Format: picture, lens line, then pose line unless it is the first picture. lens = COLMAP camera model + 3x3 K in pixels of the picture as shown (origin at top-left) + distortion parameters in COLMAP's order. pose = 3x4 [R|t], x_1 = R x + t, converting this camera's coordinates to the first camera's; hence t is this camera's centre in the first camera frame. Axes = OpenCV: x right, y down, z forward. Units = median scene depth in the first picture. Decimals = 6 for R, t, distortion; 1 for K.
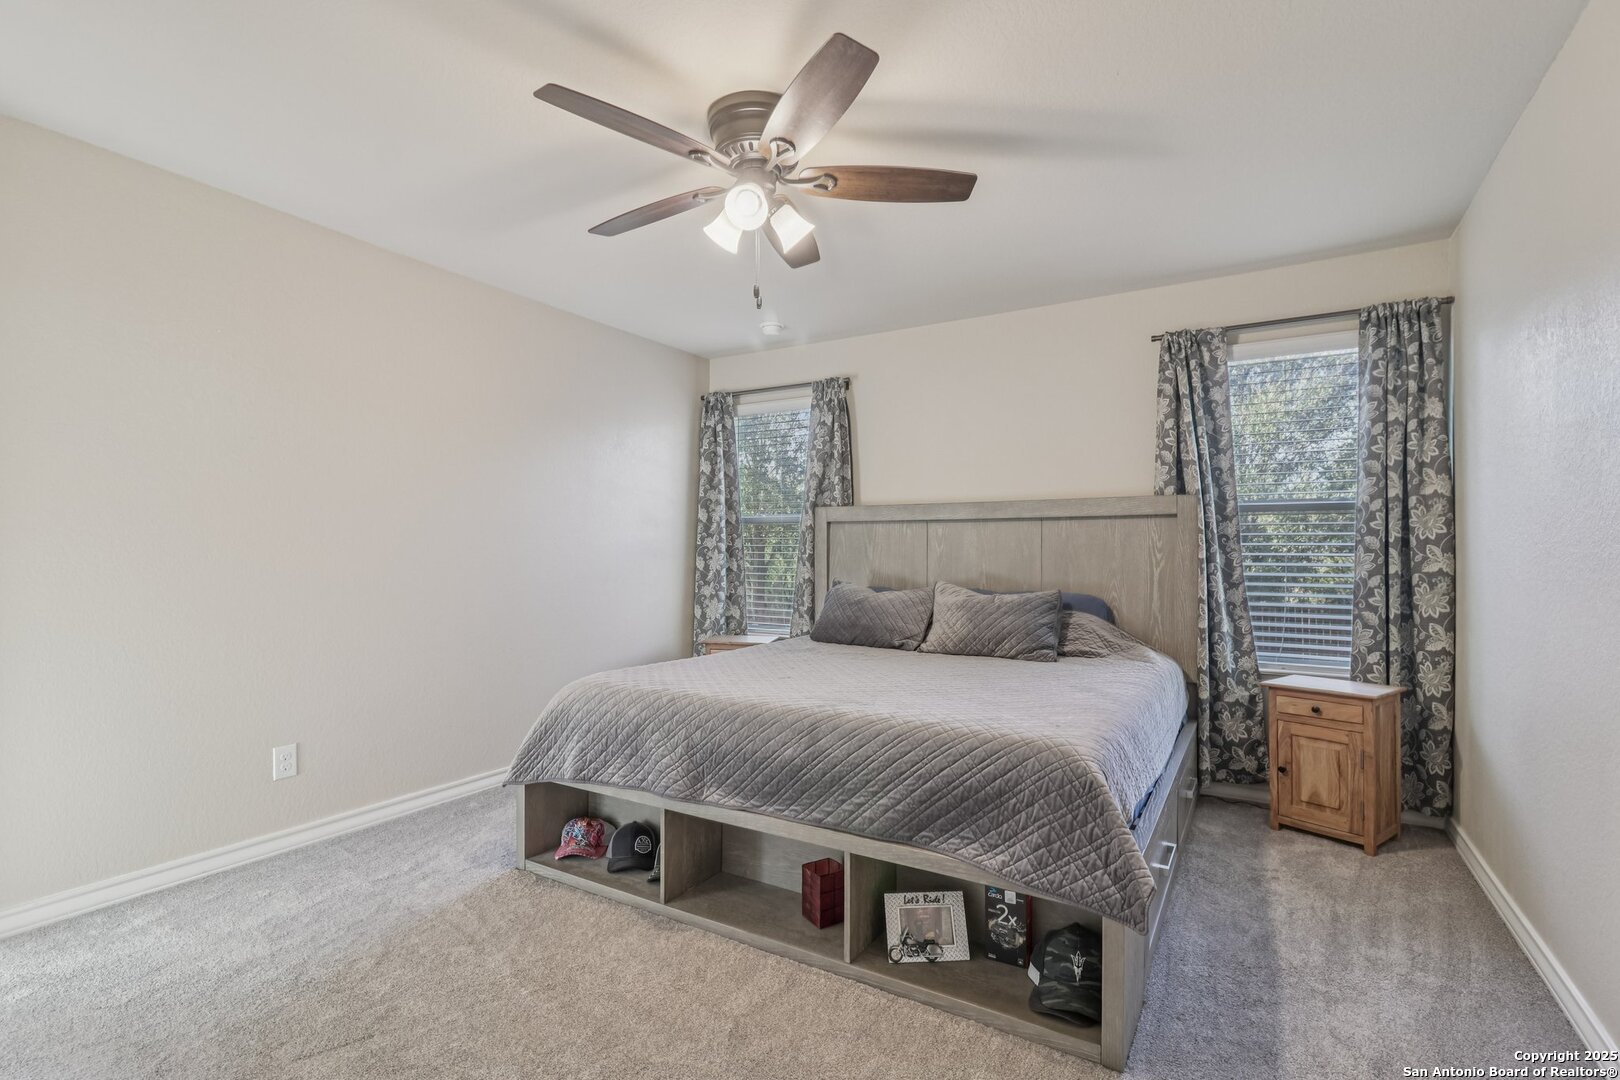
lens RADIAL K [[751.5, 0, 804.5], [0, 751.5, 551.8], [0, 0, 1]] dist [0.005480, 0.001310]
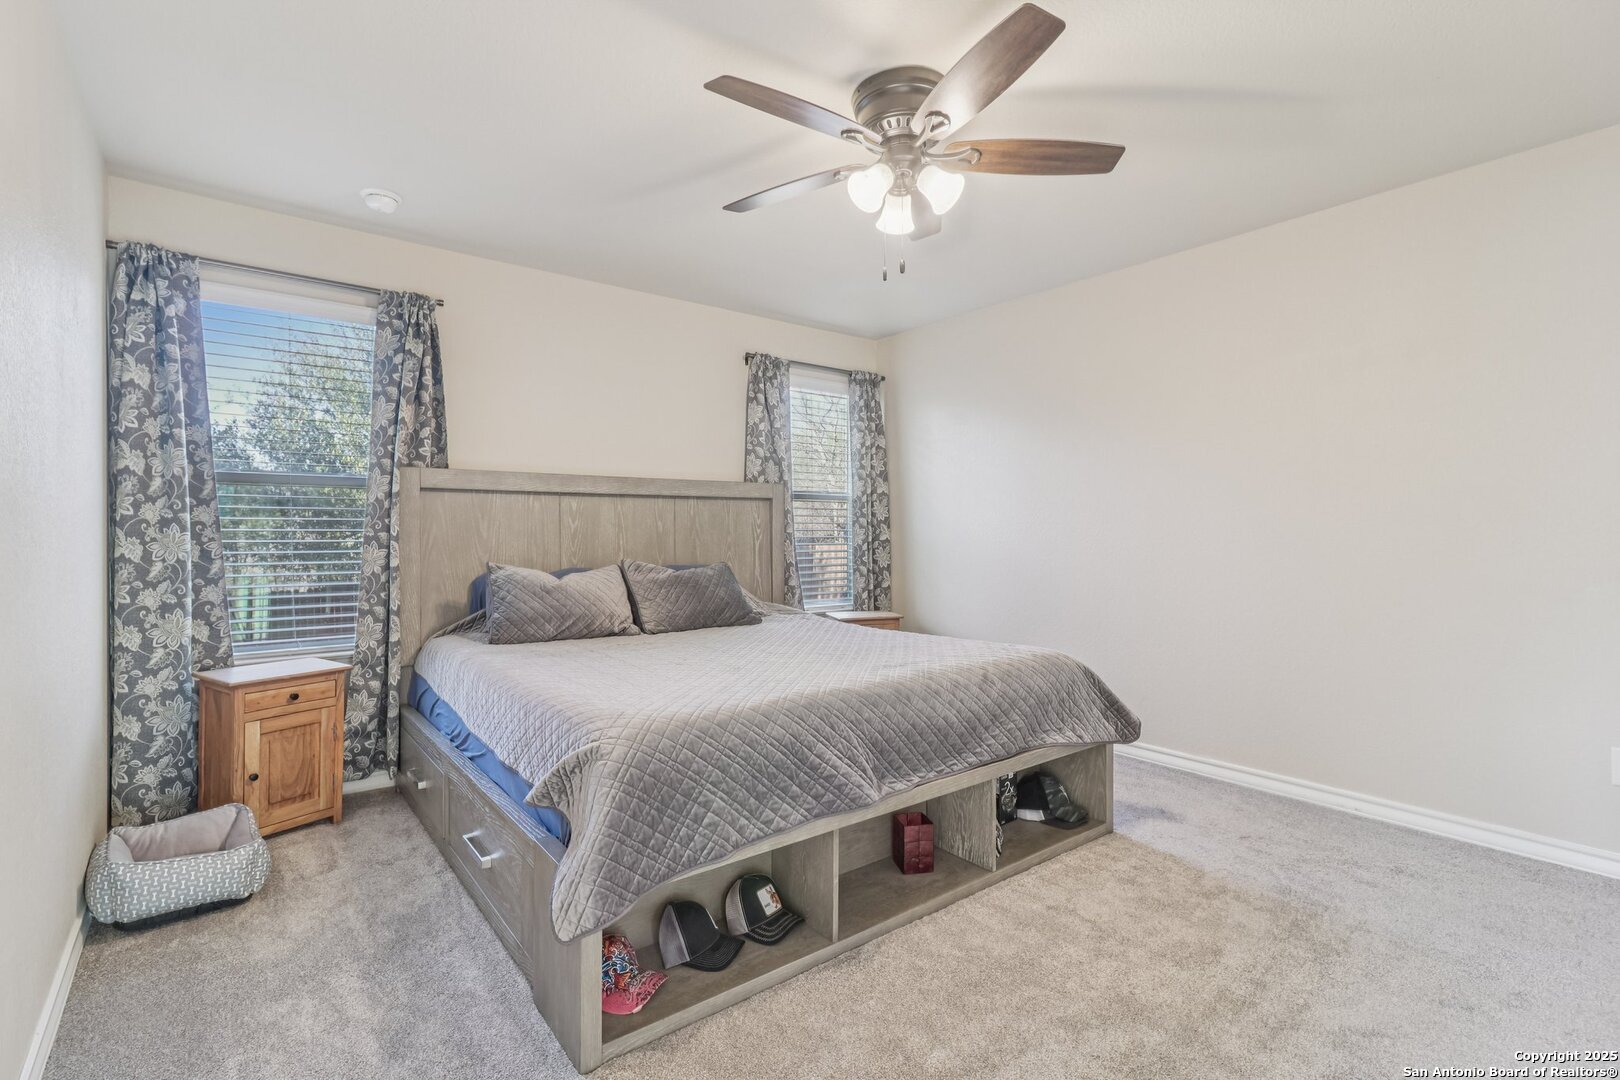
lens RADIAL K [[751.5, 0, 803.6], [0, 751.5, 526.0], [0, 0, 1]] dist [0.005480, 0.001310]
pose [[0.354424, 0.000590, 0.935085, -0.601135], [-0.000120, 1.000000, -0.000586, -0.002072], [-0.935085, 0.000095, 0.354424, 0.439878]]
